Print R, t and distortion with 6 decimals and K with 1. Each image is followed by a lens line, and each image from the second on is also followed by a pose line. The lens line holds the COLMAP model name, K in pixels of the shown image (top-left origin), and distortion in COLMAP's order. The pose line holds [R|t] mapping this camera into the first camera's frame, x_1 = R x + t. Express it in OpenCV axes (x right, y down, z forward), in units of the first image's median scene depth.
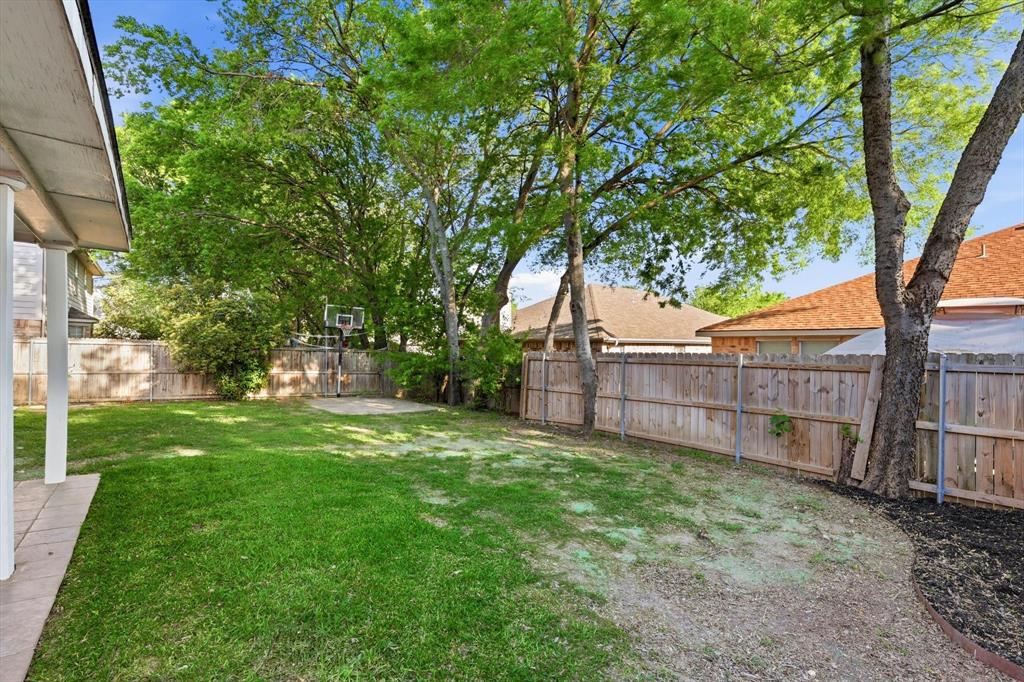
lens RADIAL K [[460.1, 0, 509.3], [0, 460.1, 347.8], [0, 0, 1]] dist [0.015685, -0.000730]
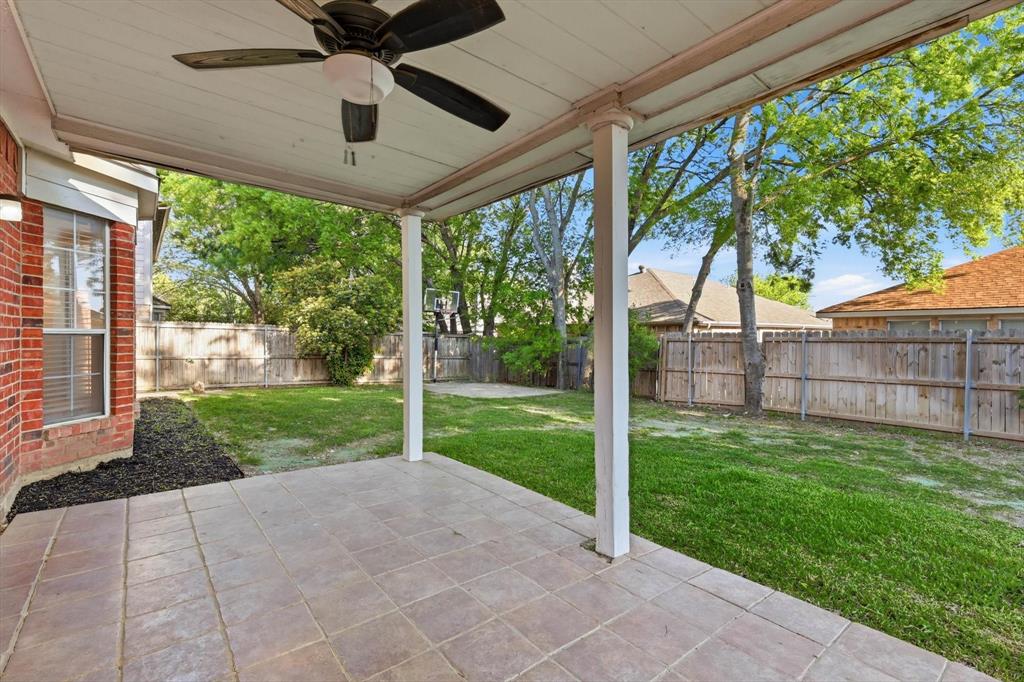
lens RADIAL K [[460.1, 0, 513.9], [0, 460.1, 334.6], [0, 0, 1]] dist [0.015685, -0.000730]
pose [[0.999624, -0.006890, 0.026551, -0.448549], [0.006968, 0.999972, -0.002824, 0.017190], [-0.026530, 0.003008, 0.999643, 0.017178]]
